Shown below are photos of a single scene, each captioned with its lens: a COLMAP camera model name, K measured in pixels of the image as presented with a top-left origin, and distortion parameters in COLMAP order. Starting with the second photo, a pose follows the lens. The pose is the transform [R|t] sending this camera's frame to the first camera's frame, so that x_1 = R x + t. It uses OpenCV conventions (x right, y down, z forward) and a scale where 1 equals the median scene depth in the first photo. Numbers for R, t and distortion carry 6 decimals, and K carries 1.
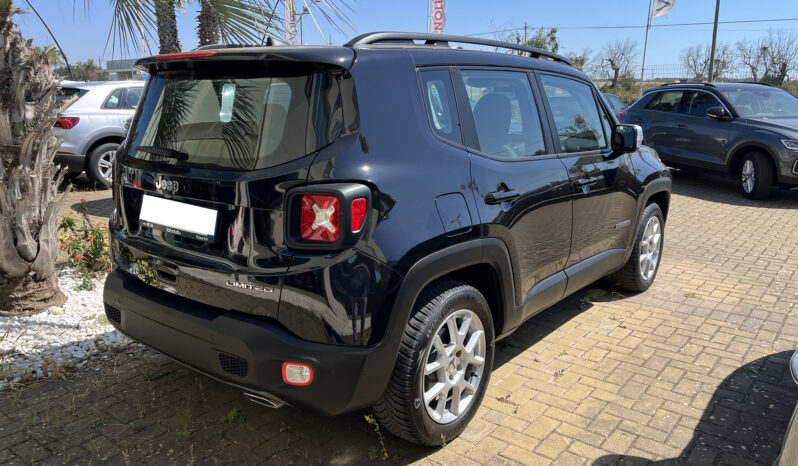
lens RADIAL K [[620.6, 0, 396.5], [0, 620.6, 221.8], [0, 0, 1]] dist [0.008456, -0.001654]
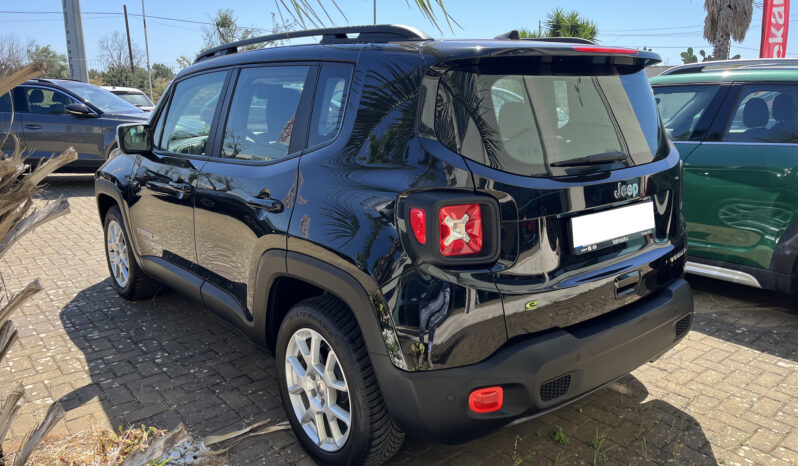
lens RADIAL K [[627.3, 0, 399.0], [0, 627.3, 233.0], [0, 0, 1]] dist [0.040611, 0.000298]
pose [[0.229432, -0.231294, 0.945444, -1.316405], [0.214294, 0.959524, 0.182736, -0.237217], [-0.949441, 0.160677, 0.269711, 1.052206]]
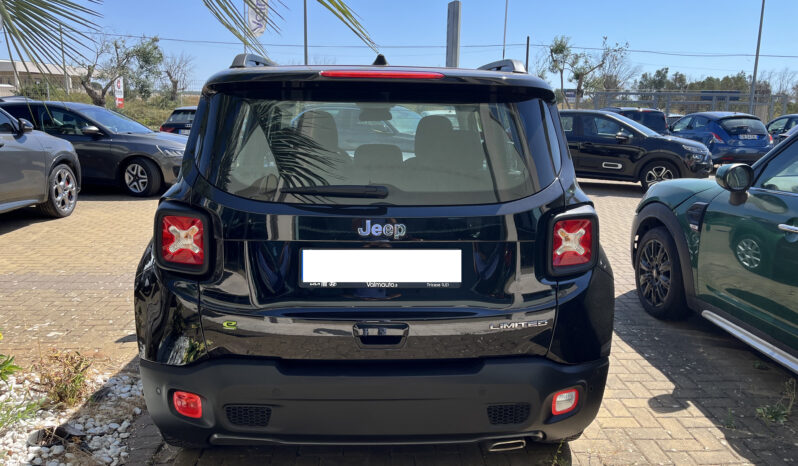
lens RADIAL K [[620.6, 0, 396.5], [0, 620.6, 221.8], [0, 0, 1]] dist [0.008456, -0.001654]
pose [[0.760046, -0.111040, 0.640313, -0.859759], [0.122605, 0.992101, 0.026515, -0.087719], [-0.638200, 0.058353, 0.767656, 0.344463]]
